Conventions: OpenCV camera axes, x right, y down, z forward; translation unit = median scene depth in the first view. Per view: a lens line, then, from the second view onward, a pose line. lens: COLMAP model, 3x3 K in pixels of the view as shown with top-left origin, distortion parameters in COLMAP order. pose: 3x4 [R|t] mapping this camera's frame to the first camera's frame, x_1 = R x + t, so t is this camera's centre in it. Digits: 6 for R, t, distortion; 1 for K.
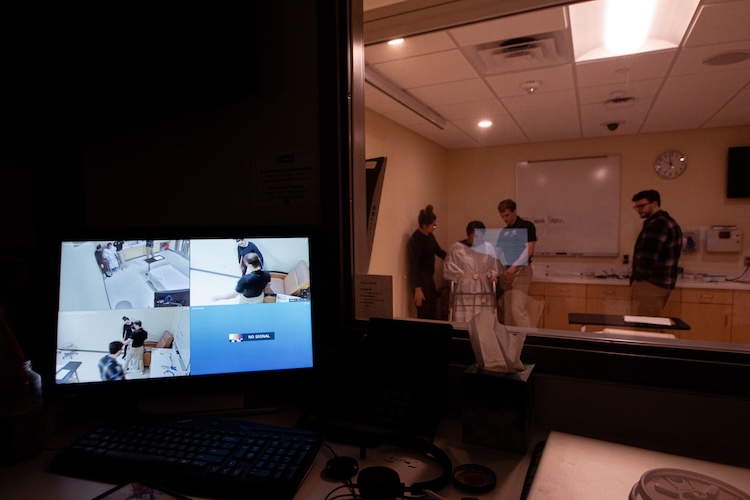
lens RADIAL K [[452.4, 0, 375.0], [0, 452.4, 250.0], [0, 0, 1]] dist [-0.003710, -0.000619]
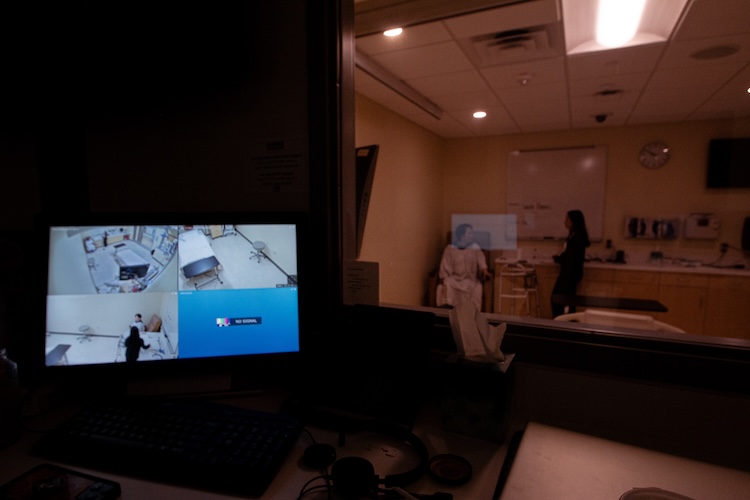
lens RADIAL K [[413.5, 0, 375.0], [0, 413.5, 250.0], [0, 0, 1]] dist [-0.001807, -0.000633]
pose [[0.999909, 0.011281, -0.007375, 0.034637], [-0.010941, 0.998941, 0.044683, -0.012509], [0.007871, -0.044598, 0.998974, 0.066853]]
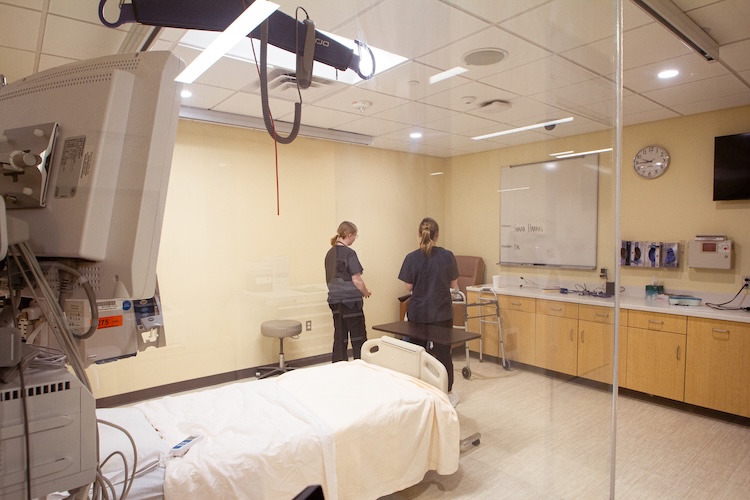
lens RADIAL K [[452.4, 0, 375.0], [0, 452.4, 250.0], [0, 0, 1]] dist [-0.003710, -0.000619]
pose [[0.903480, 0.020560, -0.428137, 2.051189], [-0.026030, 0.999637, -0.006923, -0.027885], [0.427839, 0.017399, 0.903688, 0.113161]]
